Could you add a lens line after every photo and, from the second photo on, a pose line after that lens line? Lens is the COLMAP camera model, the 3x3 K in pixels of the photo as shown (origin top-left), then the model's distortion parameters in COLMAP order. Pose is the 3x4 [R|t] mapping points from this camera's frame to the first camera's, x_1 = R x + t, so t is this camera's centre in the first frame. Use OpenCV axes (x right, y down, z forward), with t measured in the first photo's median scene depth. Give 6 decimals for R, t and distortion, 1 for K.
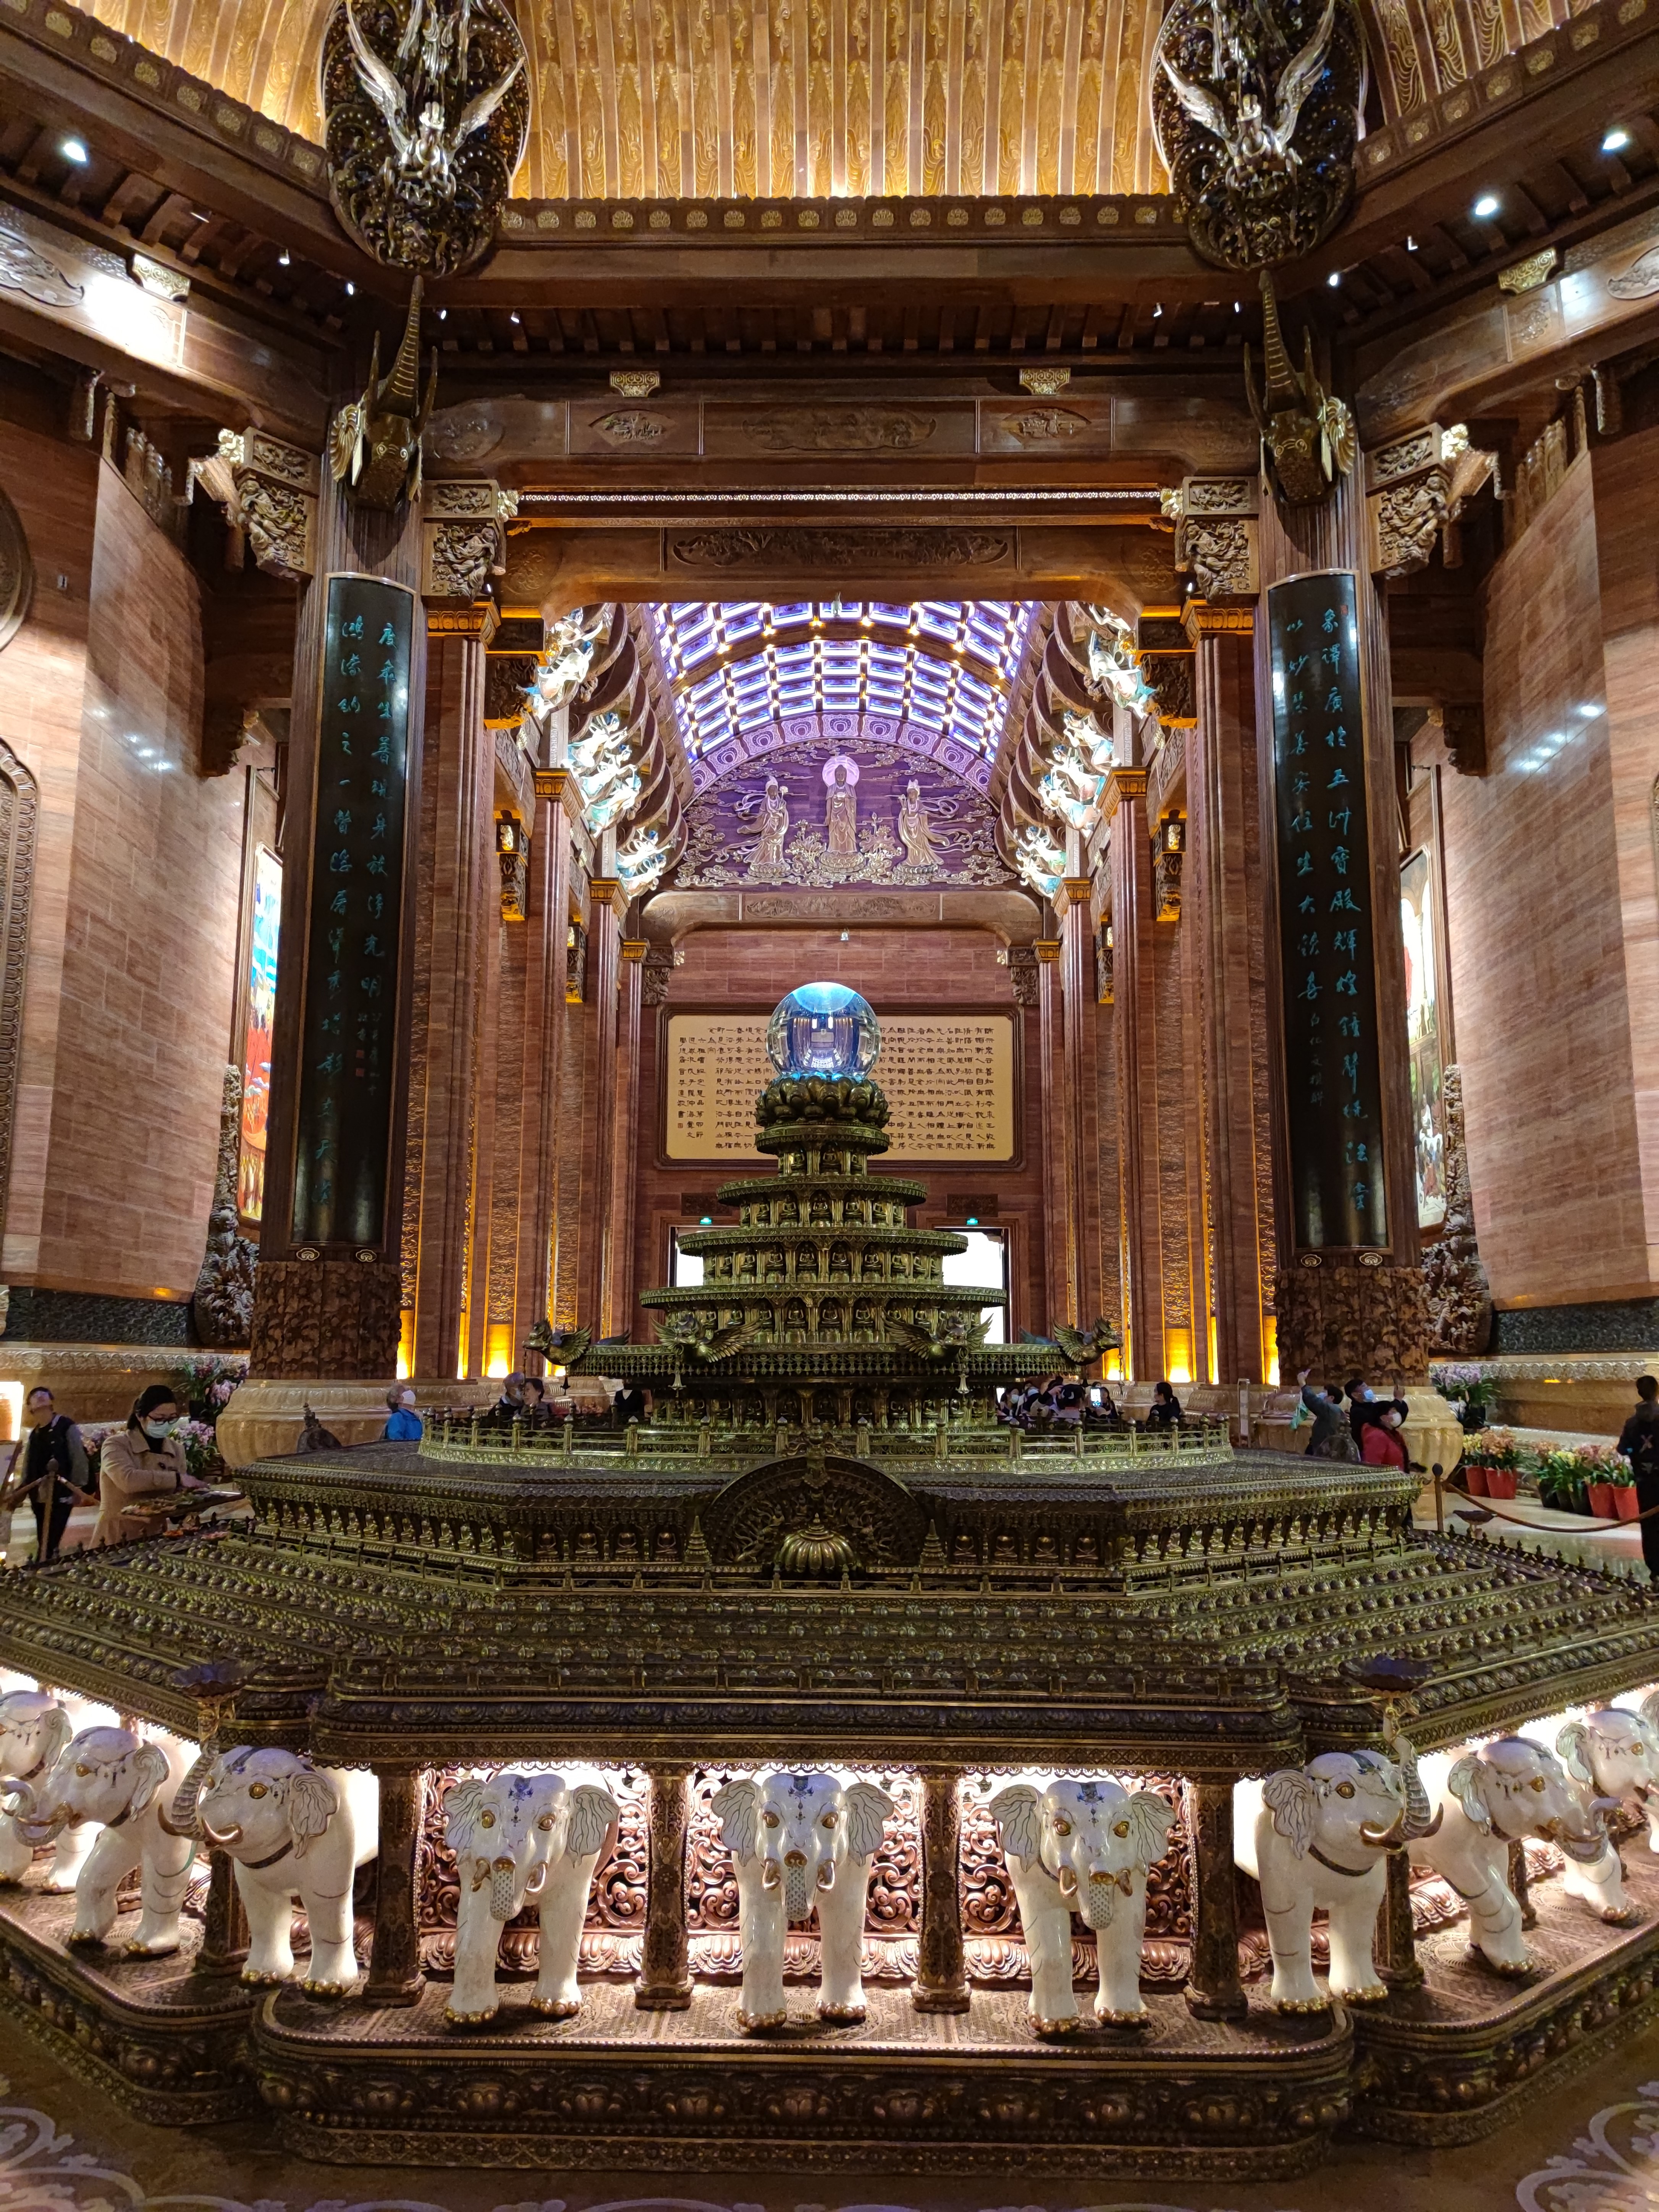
lens RADIAL K [[1636.9, 0, 812.2], [0, 1636.9, 1120.6], [0, 0, 1]] dist [0.070352, -0.062447]
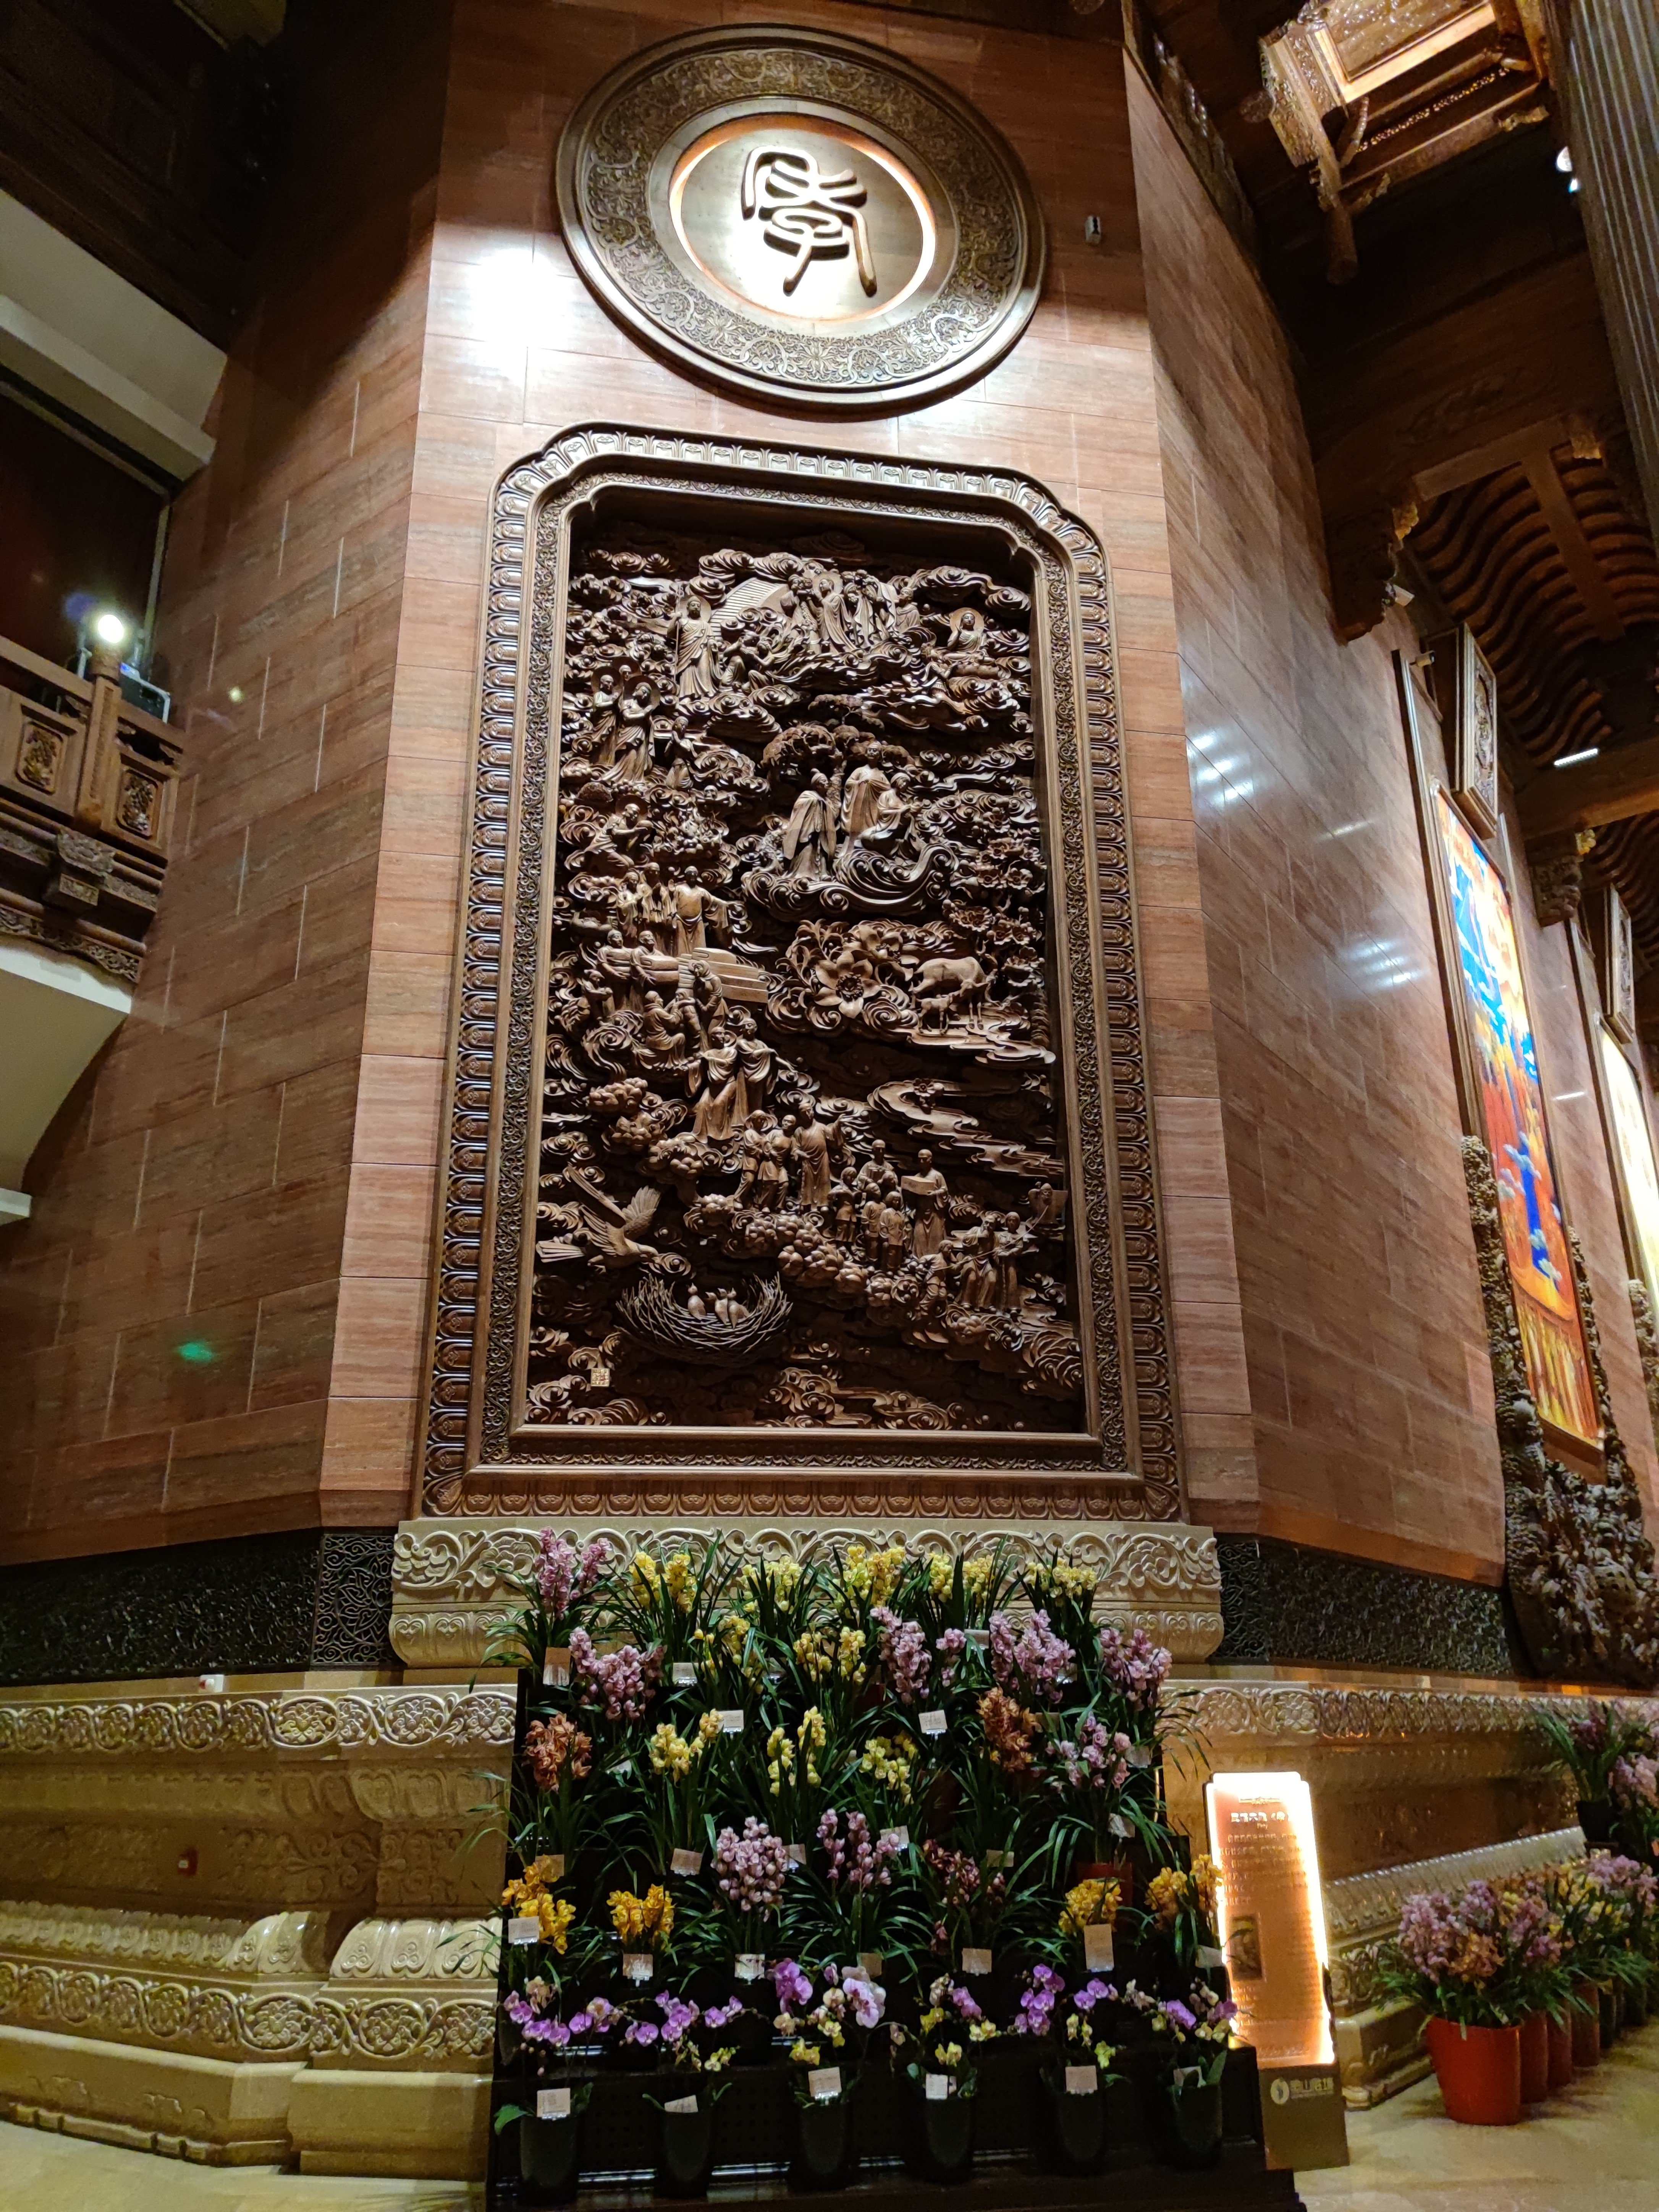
lens RADIAL K [[1636.9, 0, 834.8], [0, 1636.9, 1137.0], [0, 0, 1]] dist [0.070352, -0.062447]
pose [[0.827903, -0.208256, -0.520774, -0.294509], [0.106469, 0.969981, -0.218634, 0.077266], [0.550673, 0.125561, 0.825223, 0.531236]]
